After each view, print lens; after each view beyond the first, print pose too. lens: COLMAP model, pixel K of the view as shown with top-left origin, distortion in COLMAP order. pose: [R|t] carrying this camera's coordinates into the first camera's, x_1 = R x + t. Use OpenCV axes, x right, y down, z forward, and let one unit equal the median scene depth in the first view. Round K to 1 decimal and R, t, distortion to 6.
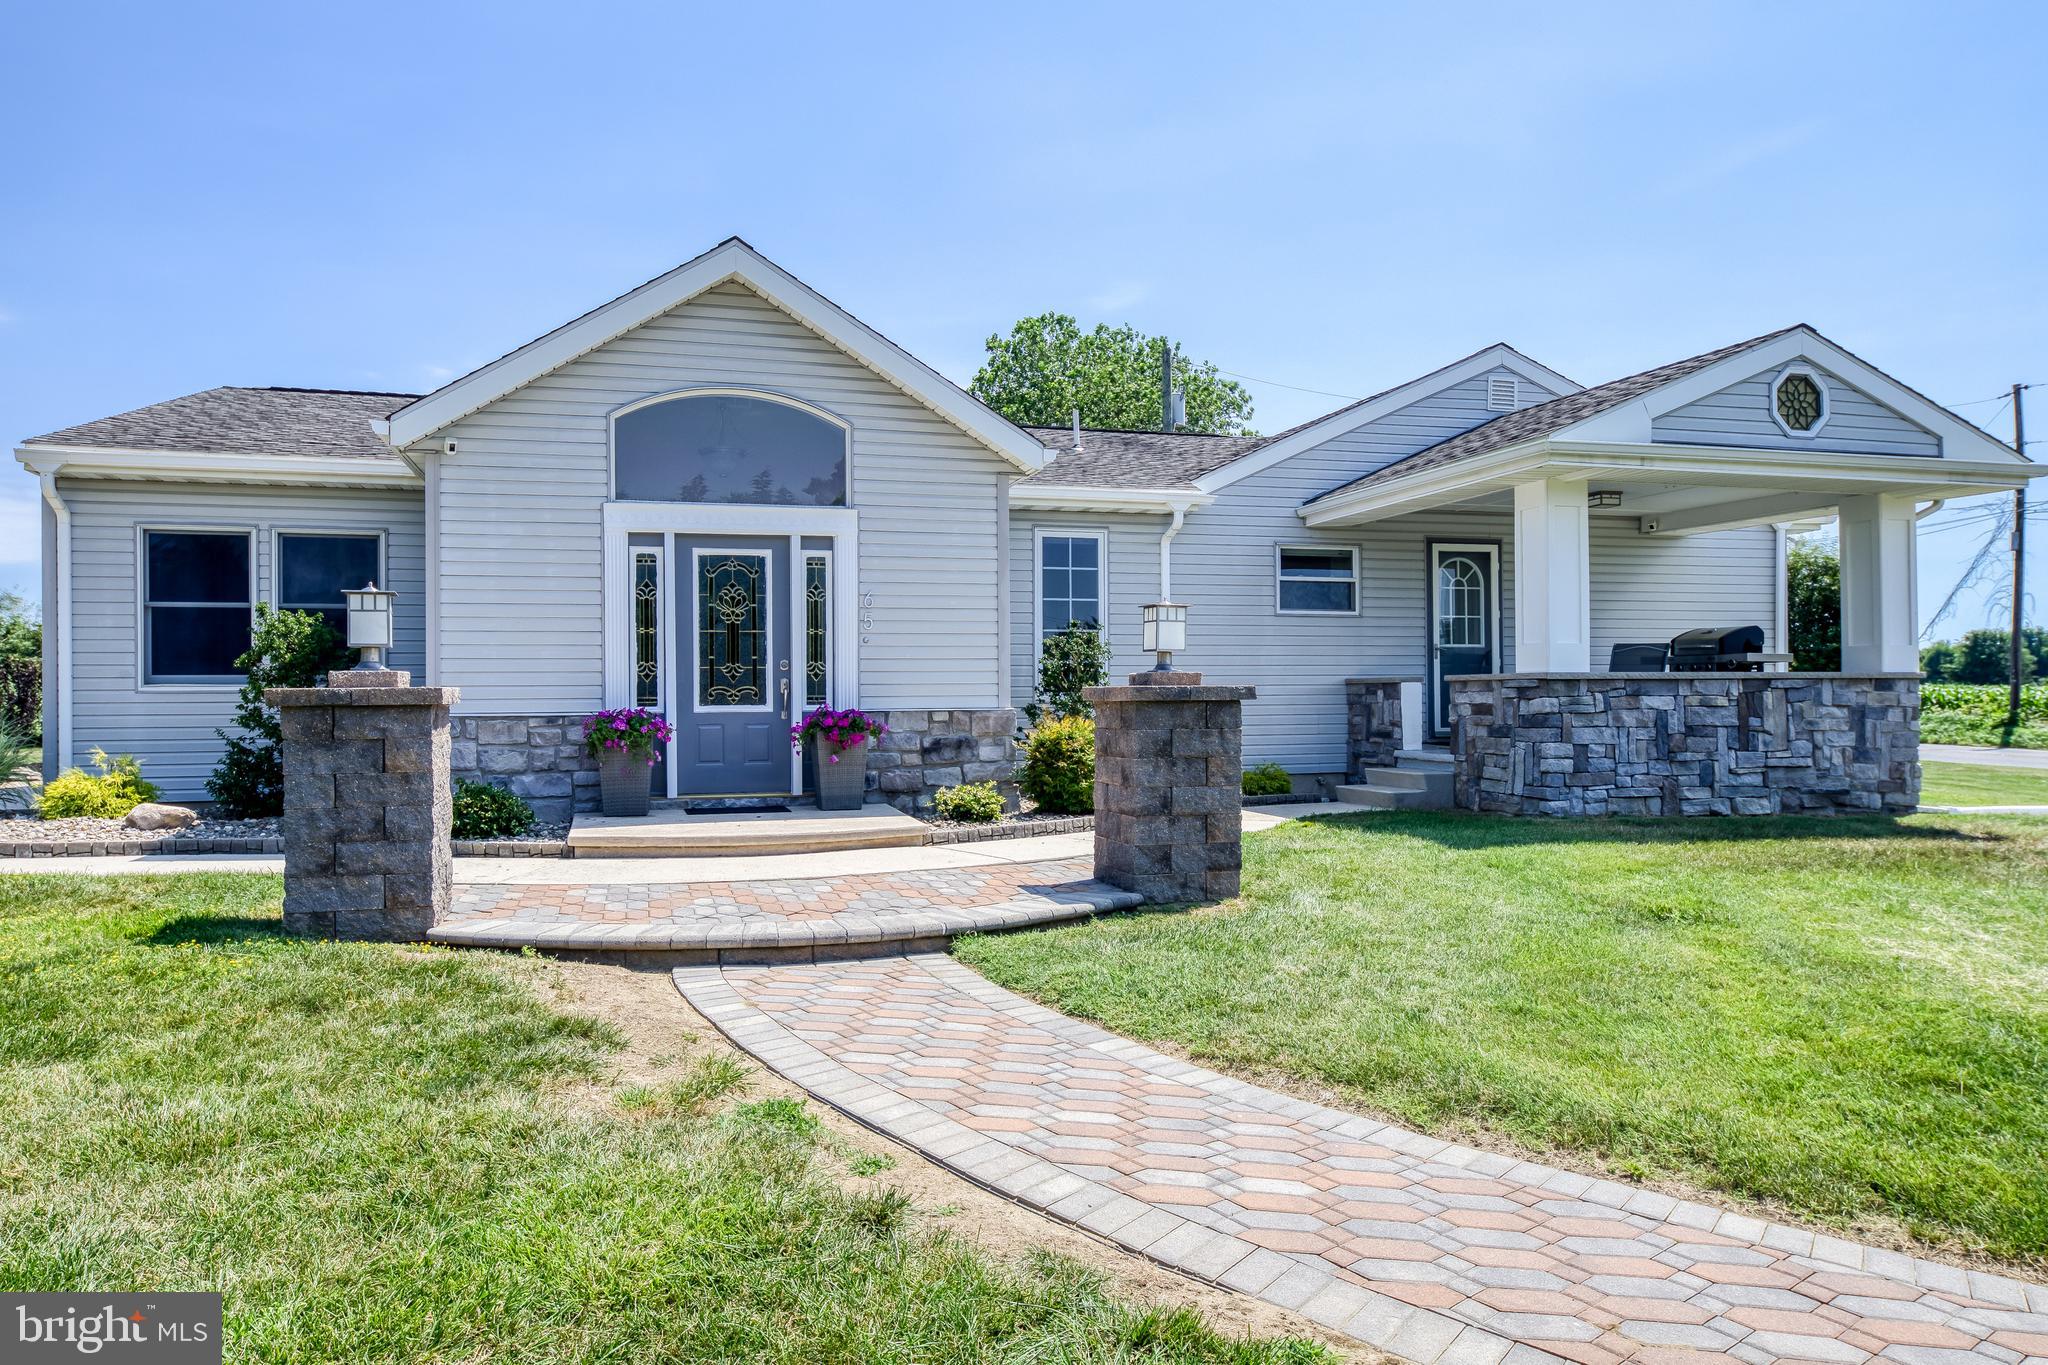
lens RADIAL K [[1336.7, 0, 988.2], [0, 1336.7, 685.0], [0, 0, 1]] dist [0.000063, 0.012847]
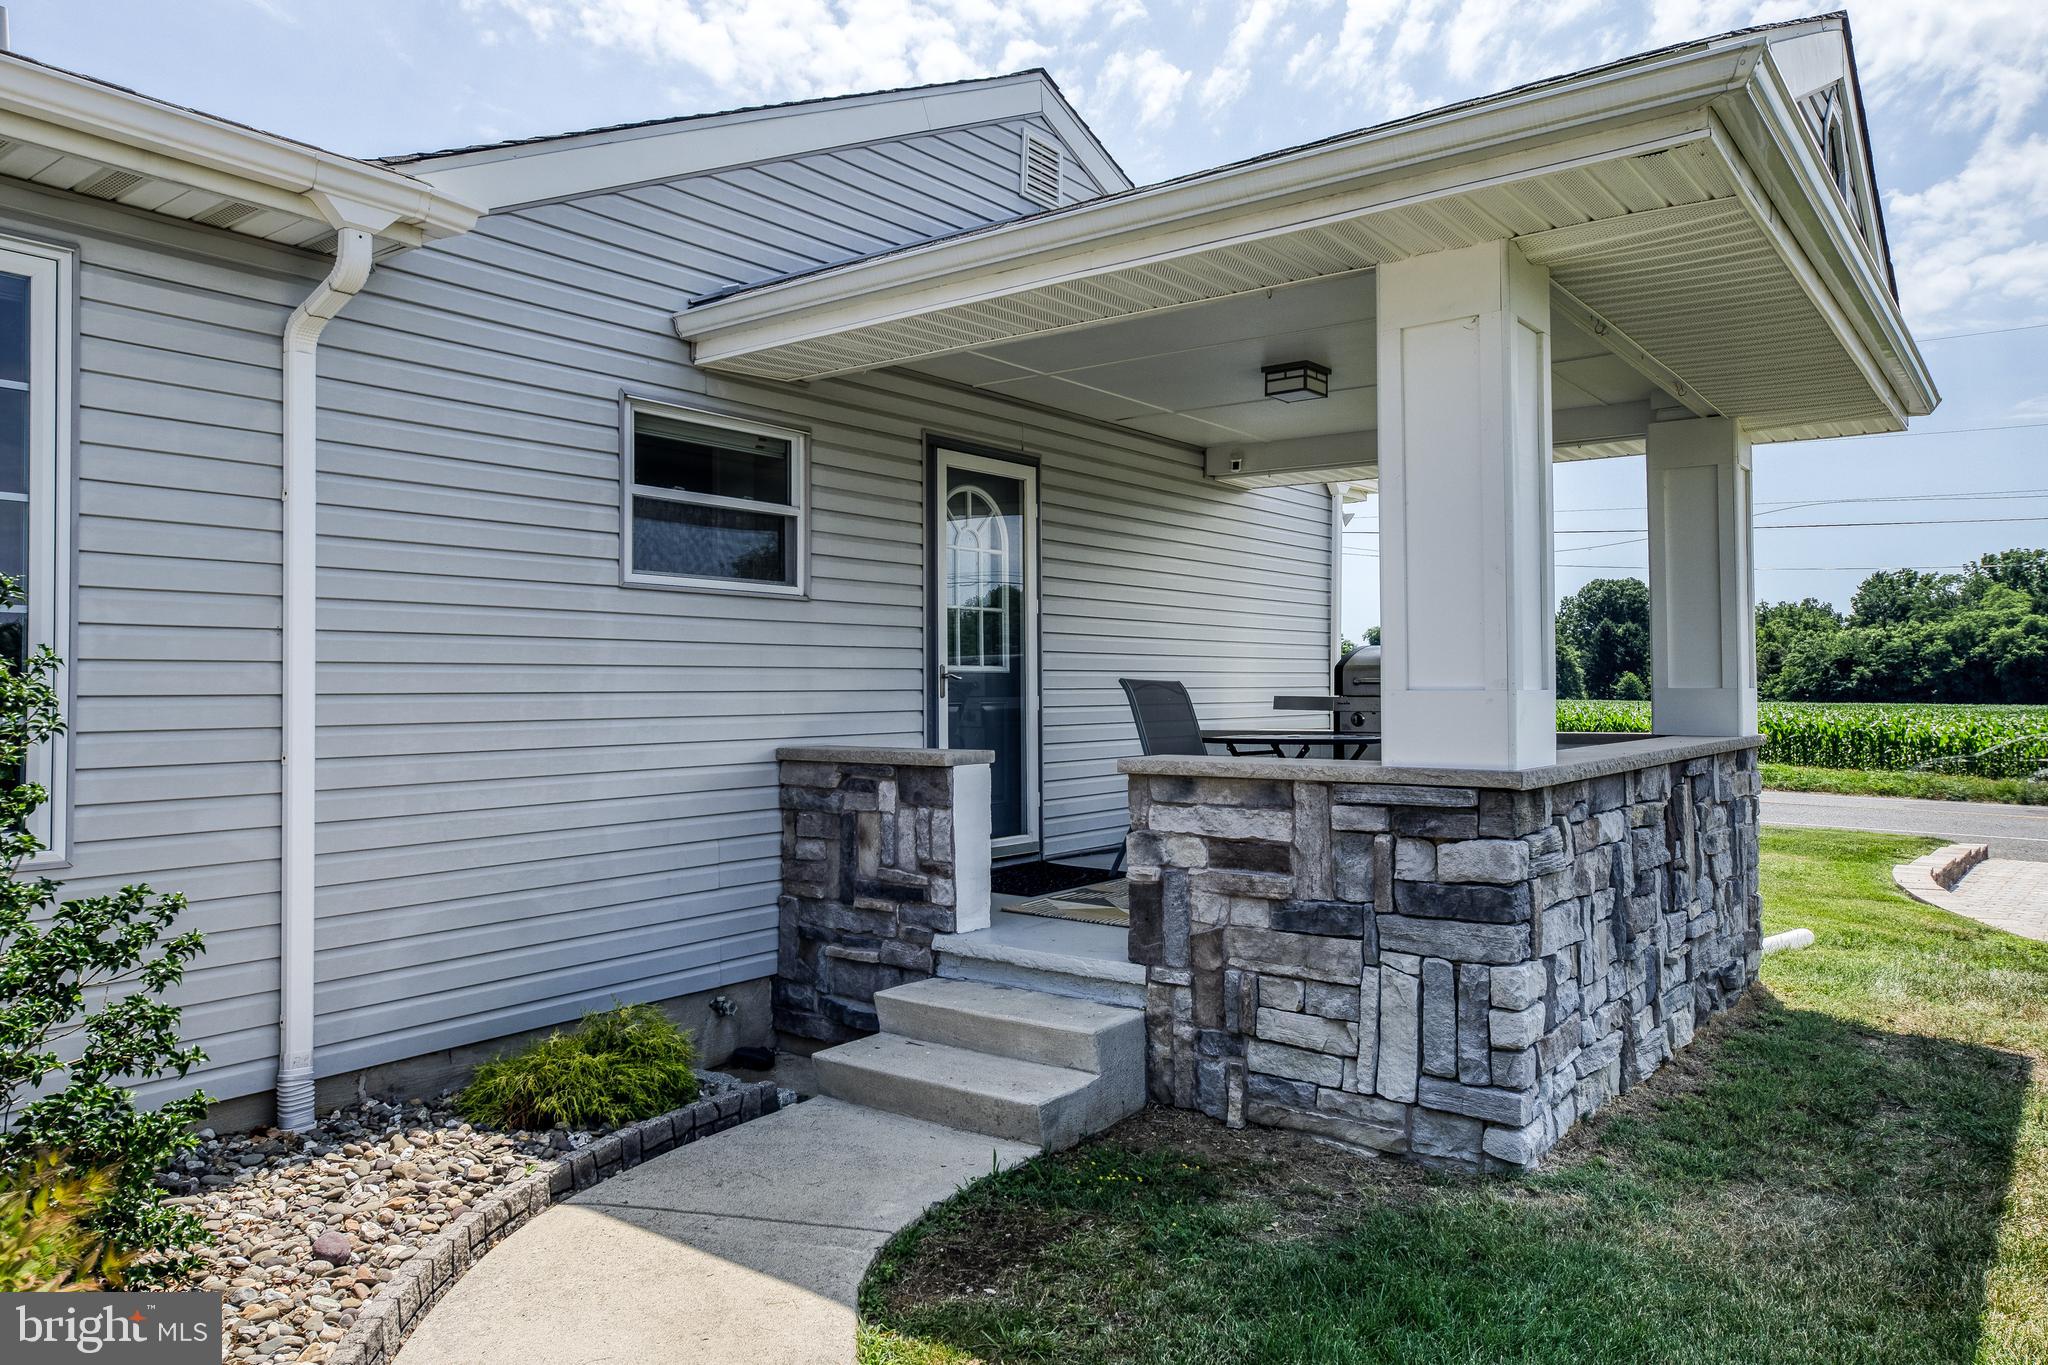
lens RADIAL K [[1379.7, 0, 1016.2], [0, 1379.7, 668.2], [0, 0, 1]] dist [-0.003819, 0.023390]
pose [[0.797685, 0.011559, 0.602964, 0.087506], [-0.006162, 0.999920, -0.011017, -0.031933], [-0.603043, 0.005073, 0.797692, 0.782292]]
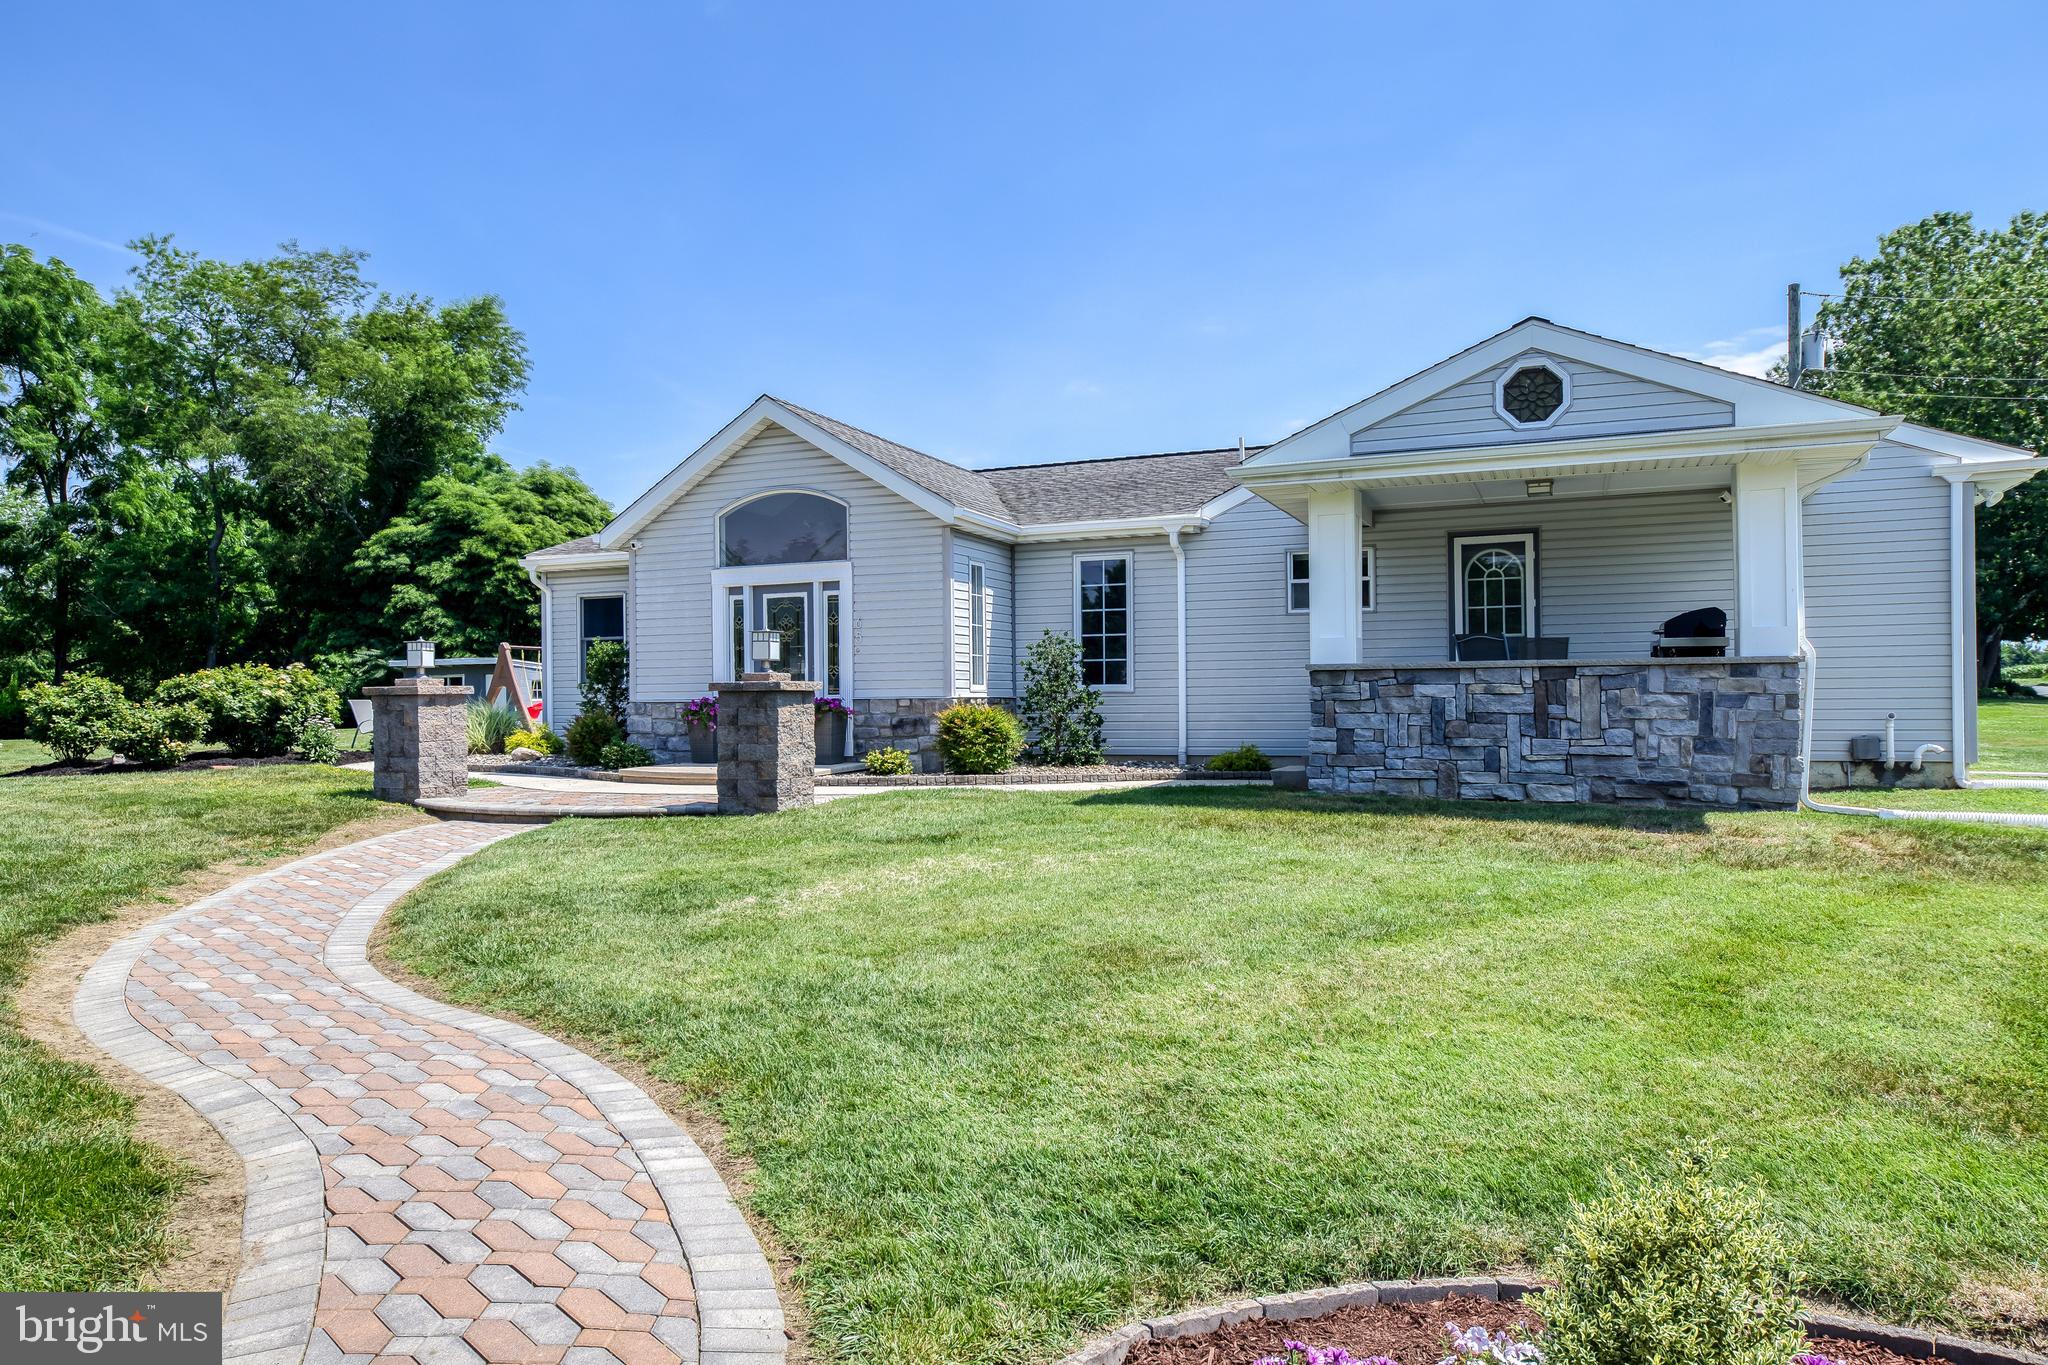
lens RADIAL K [[1379.7, 0, 961.7], [0, 1379.7, 691.5], [0, 0, 1]] dist [-0.003819, 0.023390]
pose [[0.769367, -0.004383, -0.638792, 0.933200], [0.010587, 0.999927, 0.005891, 0.003326], [0.638720, -0.011295, 0.769357, -0.083546]]
